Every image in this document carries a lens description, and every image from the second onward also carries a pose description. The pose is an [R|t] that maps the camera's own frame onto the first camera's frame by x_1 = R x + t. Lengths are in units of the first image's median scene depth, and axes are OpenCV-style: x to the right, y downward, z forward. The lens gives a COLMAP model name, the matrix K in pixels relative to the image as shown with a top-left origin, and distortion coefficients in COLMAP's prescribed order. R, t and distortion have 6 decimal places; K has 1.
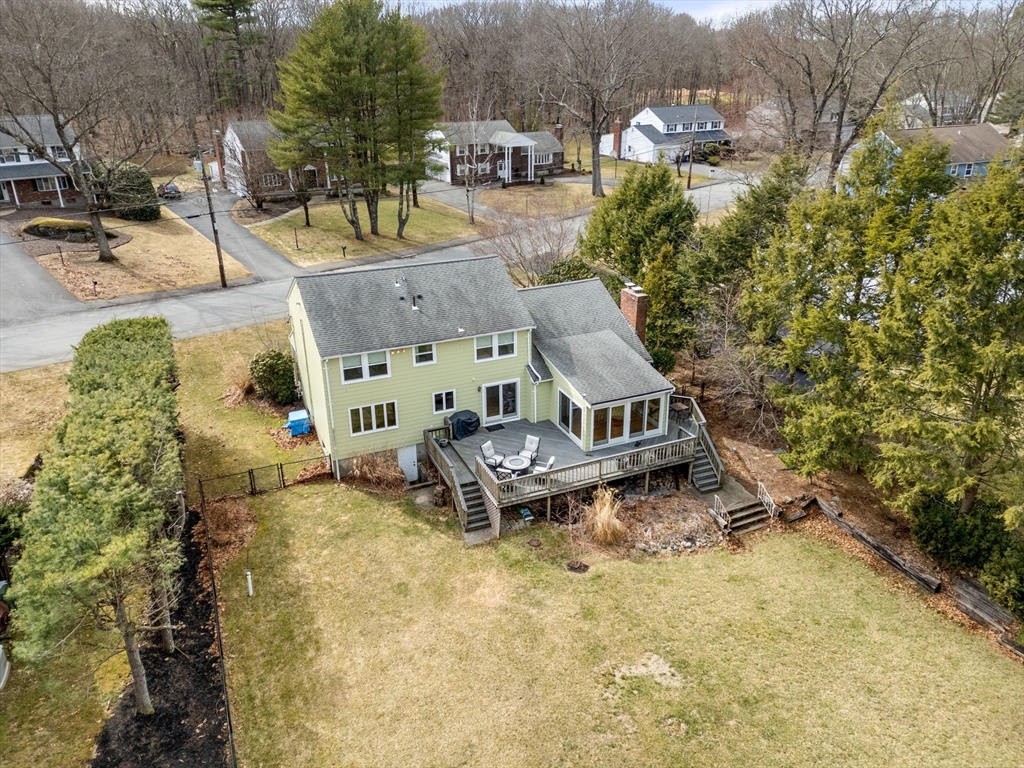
lens RADIAL K [[763.6, 0, 512.0], [0, 763.6, 384.0], [0, 0, 1]] dist [0.054178, -0.001965]
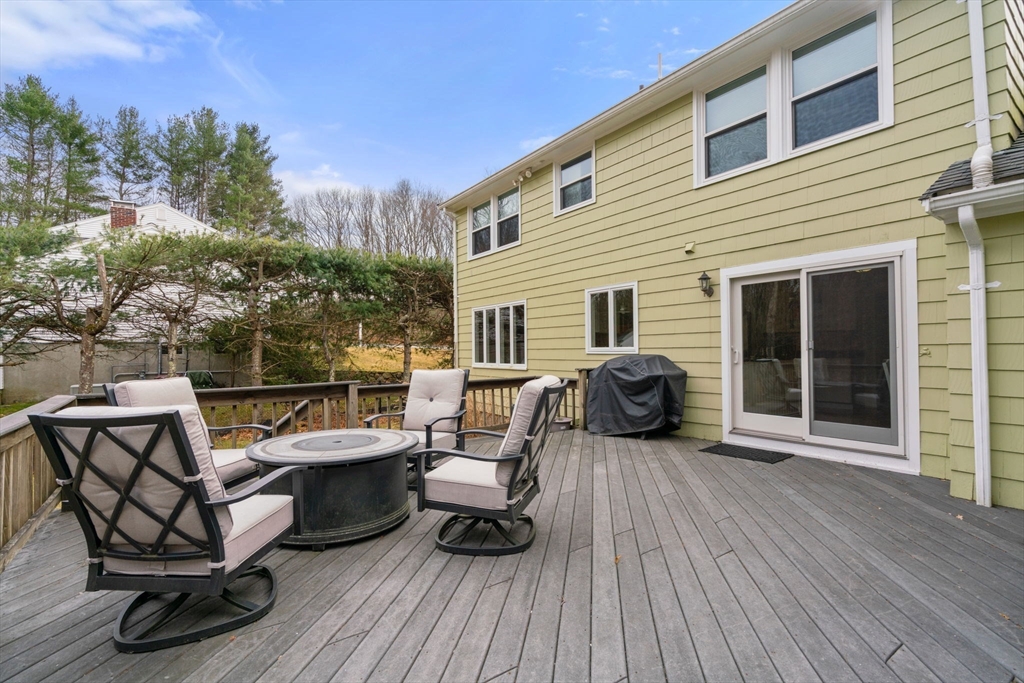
lens RADIAL K [[467.9, 0, 509.8], [0, 467.9, 341.1], [0, 0, 1]] dist [0.002707, 0.000232]
pose [[0.197130, -0.015293, -0.980258, 0.111999], [-0.389426, 0.916390, -0.092610, 0.069857], [0.899715, 0.399994, 0.174693, 0.921210]]
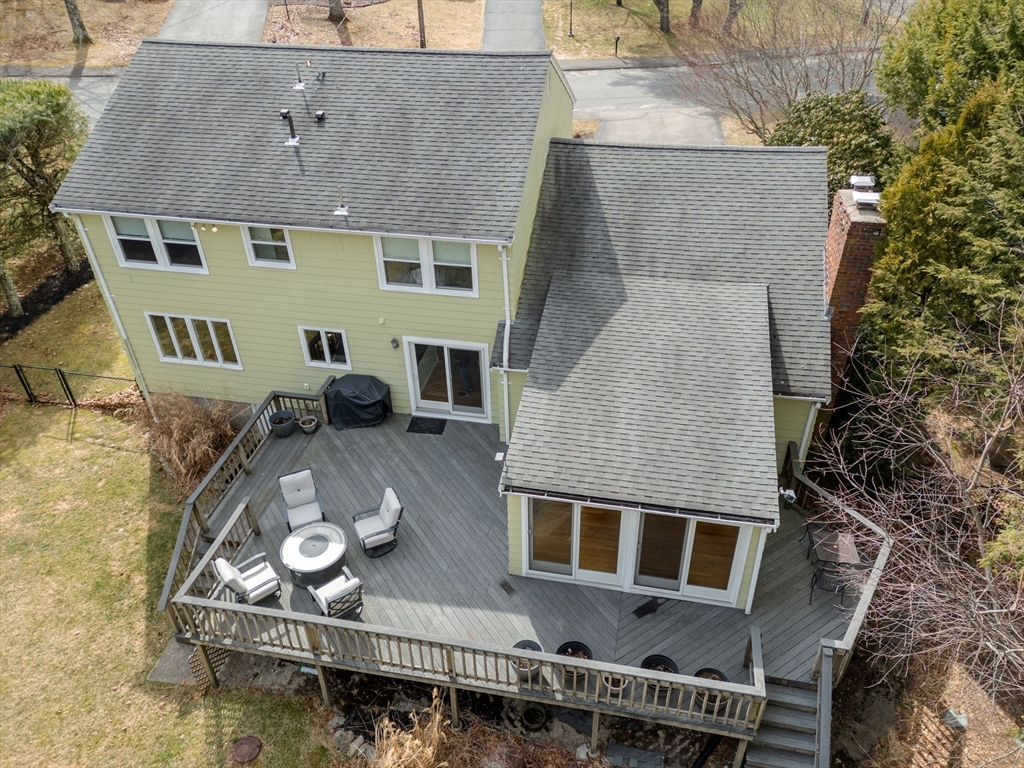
lens RADIAL K [[763.6, 0, 512.0], [0, 763.6, 384.0], [0, 0, 1]] dist [0.054178, -0.001965]
pose [[0.813407, 0.329324, -0.479495, 0.254812], [-0.213130, 0.935710, 0.281109, -0.119803], [0.541244, -0.126461, 0.831302, 0.646845]]
